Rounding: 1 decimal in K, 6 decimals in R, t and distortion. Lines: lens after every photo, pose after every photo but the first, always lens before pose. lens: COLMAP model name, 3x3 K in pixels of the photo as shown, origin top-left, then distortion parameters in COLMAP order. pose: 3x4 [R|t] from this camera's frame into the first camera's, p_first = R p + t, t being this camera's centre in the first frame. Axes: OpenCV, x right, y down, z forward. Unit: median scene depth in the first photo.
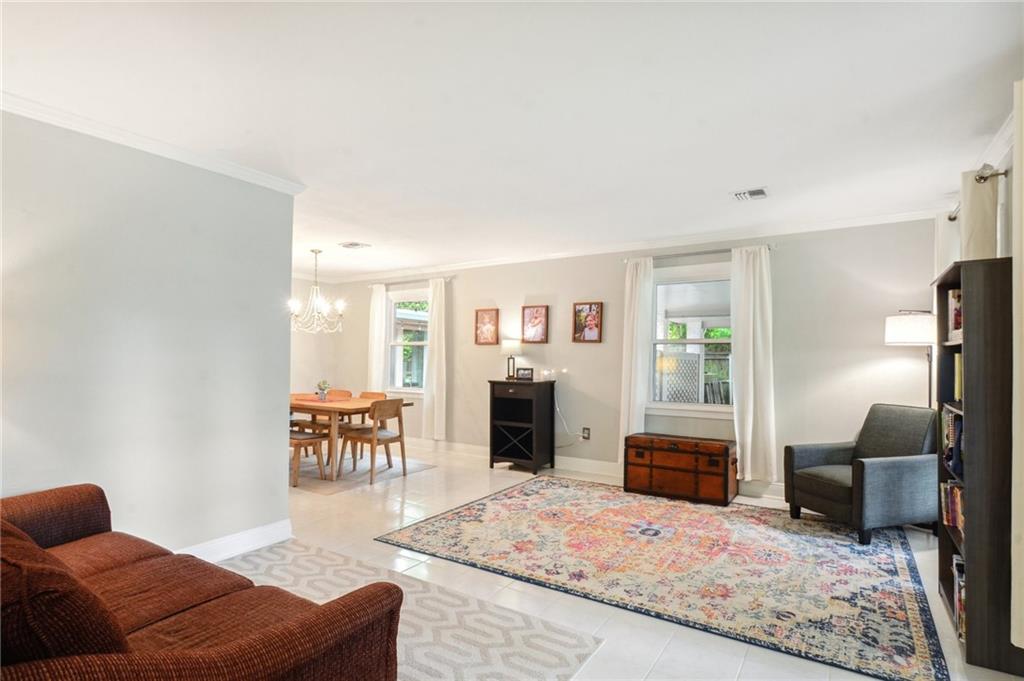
lens RADIAL K [[530.8, 0, 511.1], [0, 530.8, 344.9], [0, 0, 1]] dist [0.002415, 0.000066]
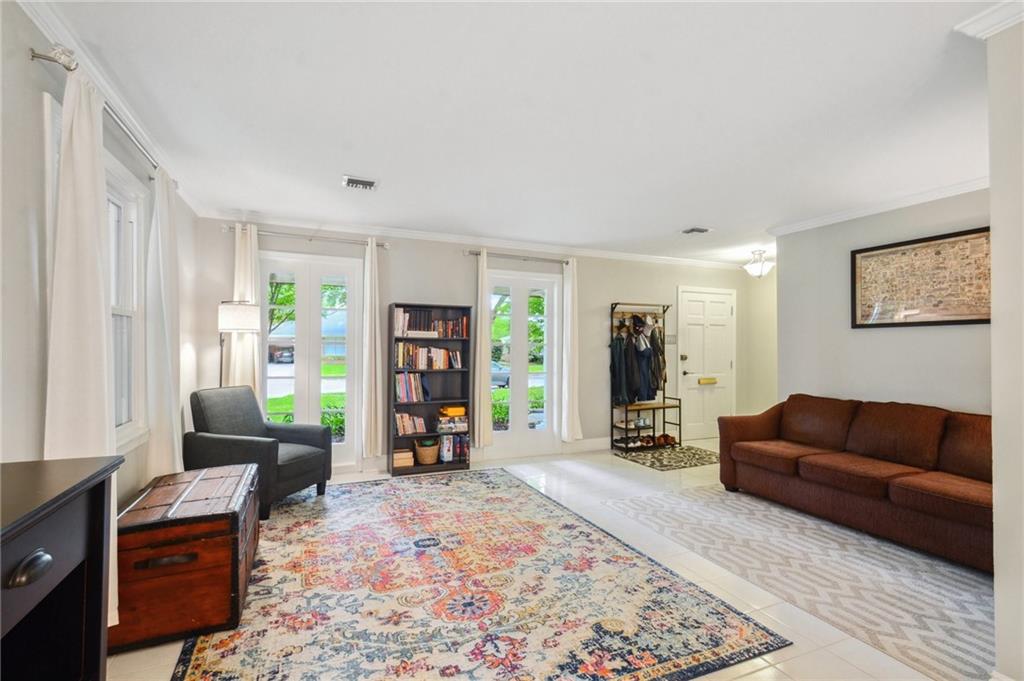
lens RADIAL K [[449.7, 0, 510.6], [0, 449.7, 343.6], [0, 0, 1]] dist [0.001979, 0.000042]
pose [[-0.830517, -0.005562, 0.556965, -0.268375], [-0.022640, 0.999461, -0.023778, 0.039514], [-0.556532, -0.032357, -0.830196, 1.577233]]
